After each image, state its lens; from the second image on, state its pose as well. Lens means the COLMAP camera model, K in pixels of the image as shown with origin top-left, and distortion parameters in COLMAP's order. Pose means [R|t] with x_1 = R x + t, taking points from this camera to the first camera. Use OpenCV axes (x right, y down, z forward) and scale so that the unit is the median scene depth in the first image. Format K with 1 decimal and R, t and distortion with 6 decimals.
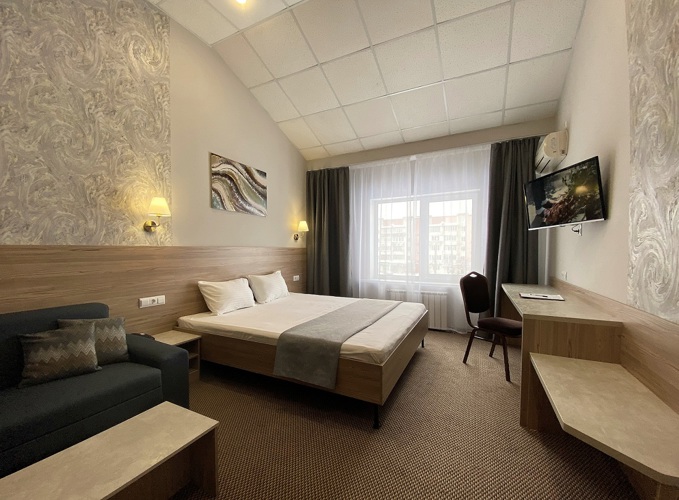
lens RADIAL K [[278.0, 0, 358.5], [0, 278.0, 254.0], [0, 0, 1]] dist [0.000985, -0.000355]
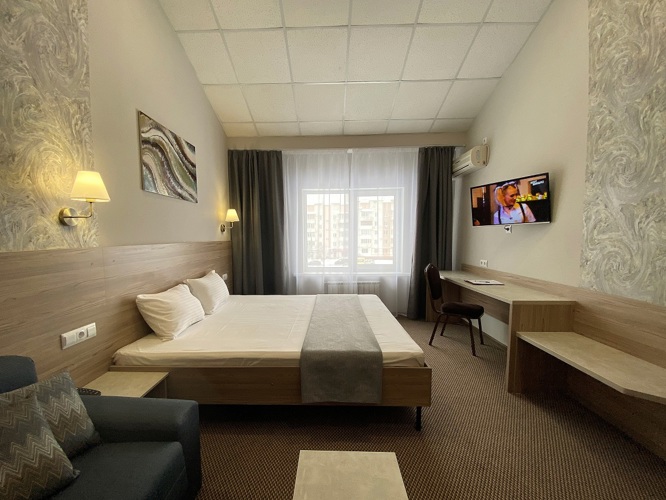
lens RADIAL K [[269.7, 0, 333.0], [0, 269.7, 250.0], [0, 0, 1]] dist [0.012456, -0.011236]
pose [[0.913995, -0.024158, 0.405006, -0.369385], [0.008431, 0.999141, 0.040570, -0.036497], [-0.405638, -0.033666, 0.913414, 0.167125]]
